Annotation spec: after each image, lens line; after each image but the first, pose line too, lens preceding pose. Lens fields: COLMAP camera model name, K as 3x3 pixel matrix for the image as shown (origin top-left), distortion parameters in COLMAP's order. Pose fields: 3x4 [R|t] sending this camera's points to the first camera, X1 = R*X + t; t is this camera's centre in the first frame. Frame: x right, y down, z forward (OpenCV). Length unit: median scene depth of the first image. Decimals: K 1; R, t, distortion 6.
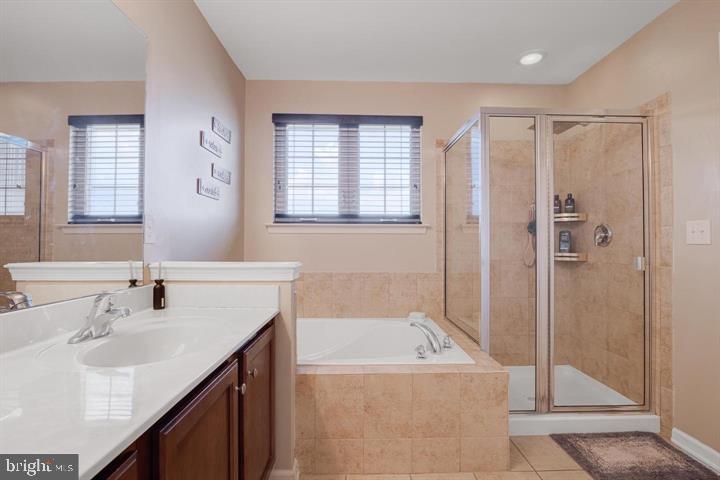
lens RADIAL K [[349.2, 0, 358.3], [0, 349.2, 244.3], [0, 0, 1]] dist [-0.022930, -0.000343]
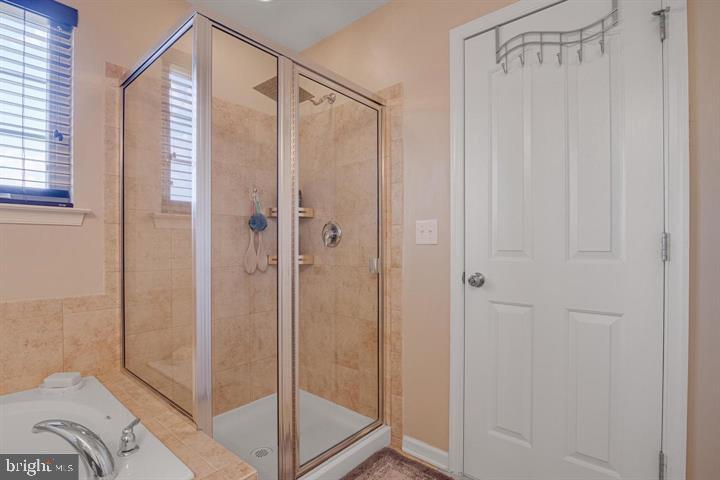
lens RADIAL K [[349.2, 0, 358.3], [0, 349.2, 244.3], [0, 0, 1]] dist [-0.022930, -0.000343]
pose [[0.667442, -0.000139, 0.744661, 0.092795], [0.002003, 0.999997, -0.001609, 0.000771], [-0.744659, 0.002565, 0.667440, 0.362400]]
